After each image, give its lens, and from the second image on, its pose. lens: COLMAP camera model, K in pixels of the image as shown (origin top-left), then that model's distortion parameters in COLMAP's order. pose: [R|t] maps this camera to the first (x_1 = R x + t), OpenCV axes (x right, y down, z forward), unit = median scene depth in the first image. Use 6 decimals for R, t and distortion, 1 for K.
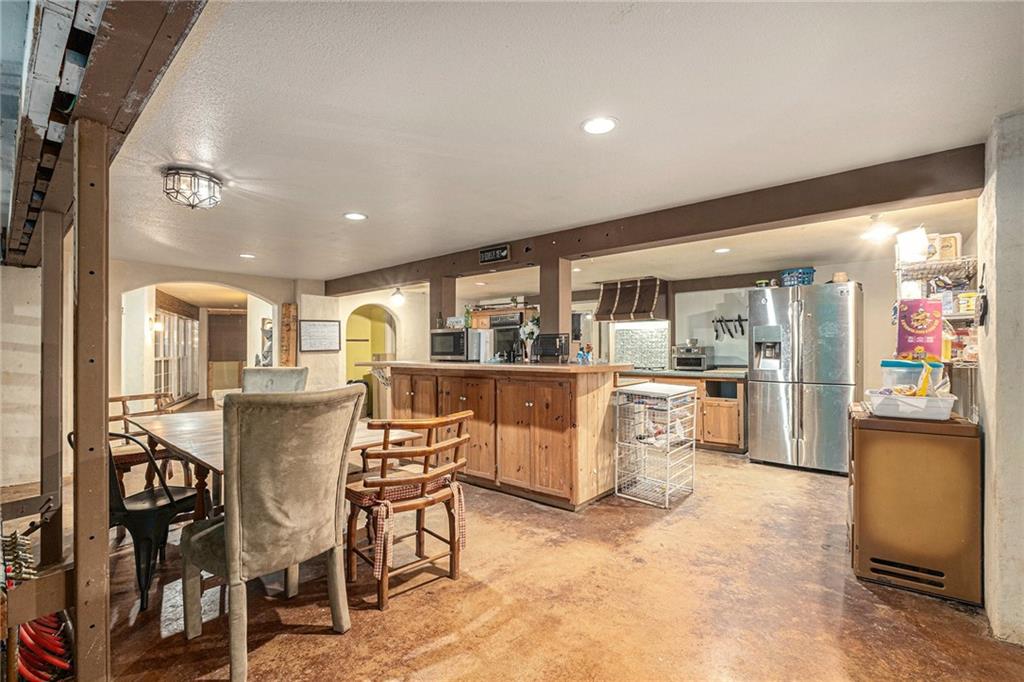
lens RADIAL K [[451.4, 0, 515.8], [0, 451.4, 343.2], [0, 0, 1]] dist [-0.028744, -0.000655]
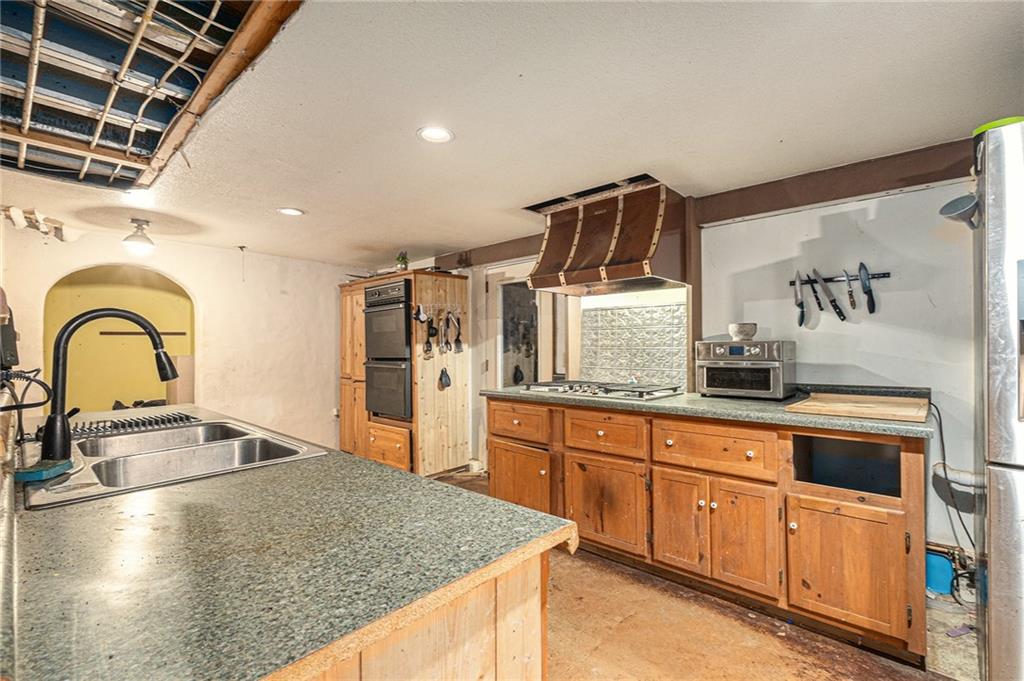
lens RADIAL K [[451.4, 0, 507.5], [0, 451.4, 345.5], [0, 0, 1]] dist [-0.028744, -0.000655]
pose [[0.998958, -0.000086, -0.045636, 0.185515], [0.000369, 0.999981, 0.006180, 0.008534], [0.045635, -0.006190, 0.998939, 0.557924]]
